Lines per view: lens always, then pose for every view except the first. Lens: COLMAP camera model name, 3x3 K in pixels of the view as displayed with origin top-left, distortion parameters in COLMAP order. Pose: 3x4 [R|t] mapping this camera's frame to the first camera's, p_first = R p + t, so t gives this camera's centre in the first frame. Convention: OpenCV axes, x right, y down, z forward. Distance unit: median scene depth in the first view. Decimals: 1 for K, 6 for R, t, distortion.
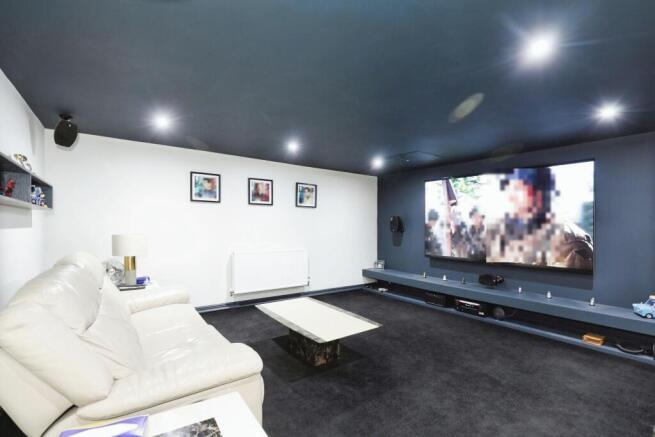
lens RADIAL K [[306.5, 0, 327.5], [0, 306.5, 218.5], [0, 0, 1]] dist [0.000598, -0.000071]
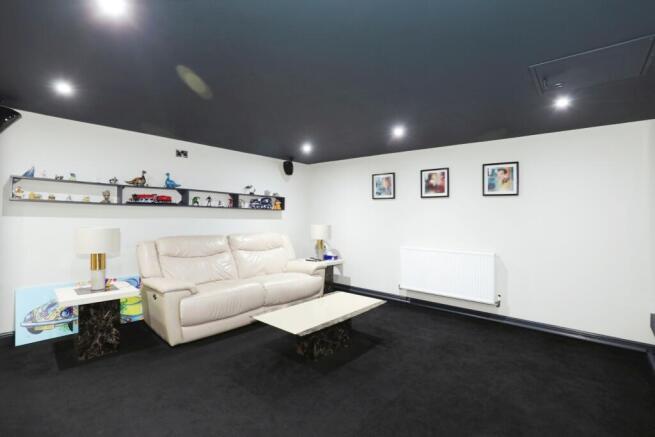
lens RADIAL K [[306.5, 0, 327.5], [0, 306.5, 218.5], [0, 0, 1]] dist [0.000598, -0.000071]
pose [[0.245090, -0.001289, -0.969499, 0.564825], [0.012100, 0.999925, 0.001730, 0.010724], [0.969425, -0.012155, 0.245088, 0.475025]]
